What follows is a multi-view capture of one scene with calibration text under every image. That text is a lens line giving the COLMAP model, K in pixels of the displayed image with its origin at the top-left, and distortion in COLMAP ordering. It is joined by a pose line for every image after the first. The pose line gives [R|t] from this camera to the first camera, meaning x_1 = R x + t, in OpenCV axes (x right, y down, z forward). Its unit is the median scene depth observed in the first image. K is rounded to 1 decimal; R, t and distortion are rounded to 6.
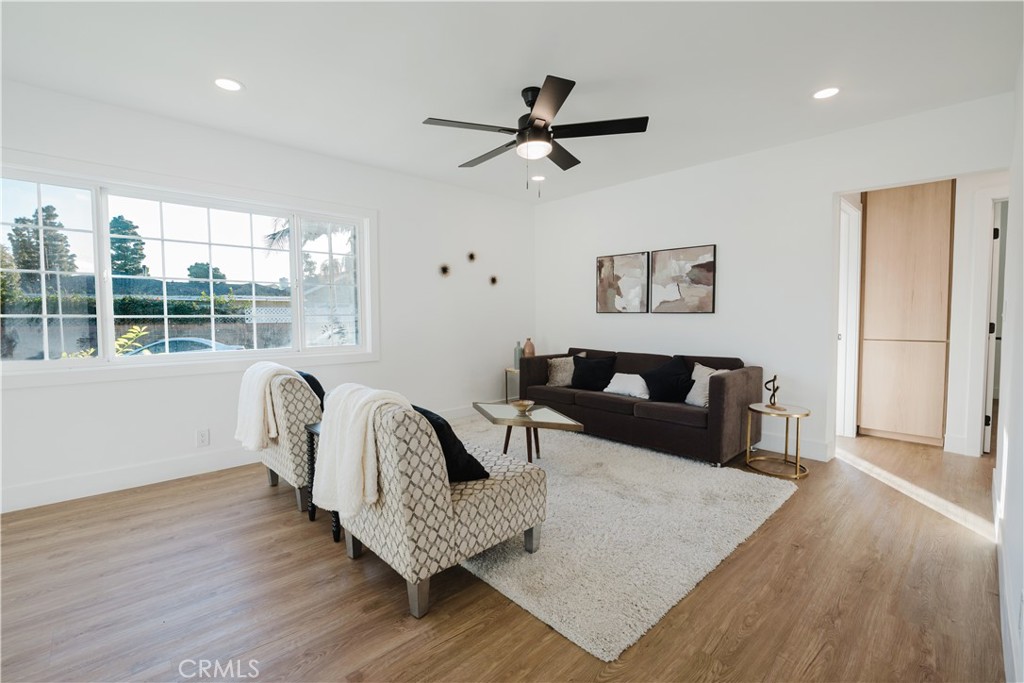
lens RADIAL K [[444.7, 0, 513.8], [0, 444.7, 338.2], [0, 0, 1]] dist [0.000069, -0.000165]
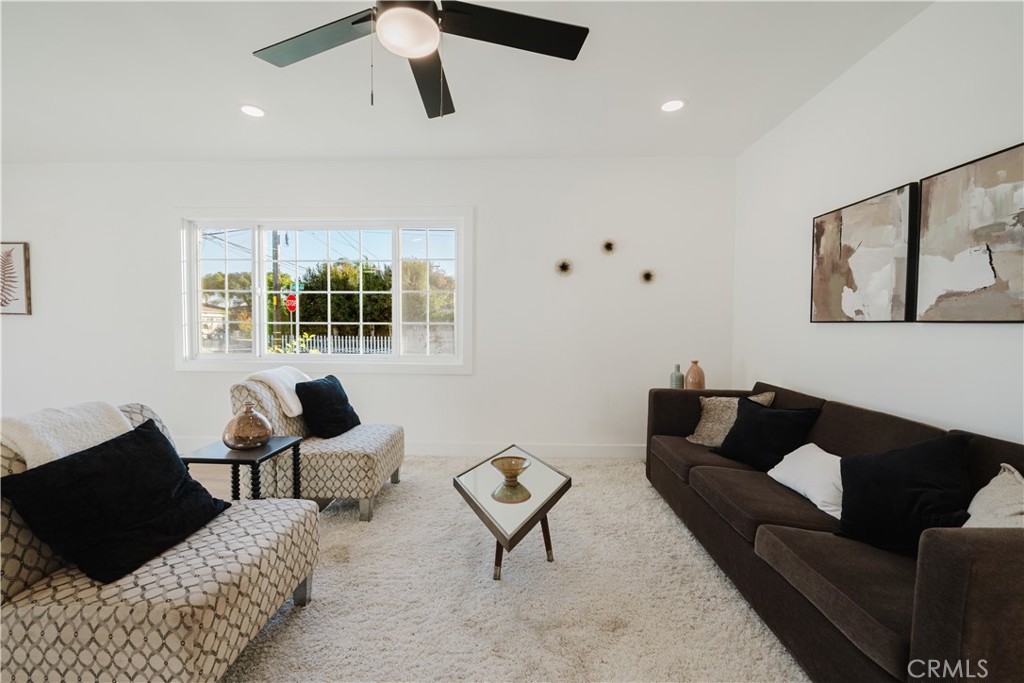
lens RADIAL K [[416.6, 0, 507.5], [0, 416.6, 342.6], [0, 0, 1]] dist [-0.006878, -0.000582]
pose [[0.700869, 0.036988, -0.712331, 0.310680], [-0.045816, 0.998927, 0.006791, -0.020647], [0.711817, 0.027877, 0.701811, 0.422690]]
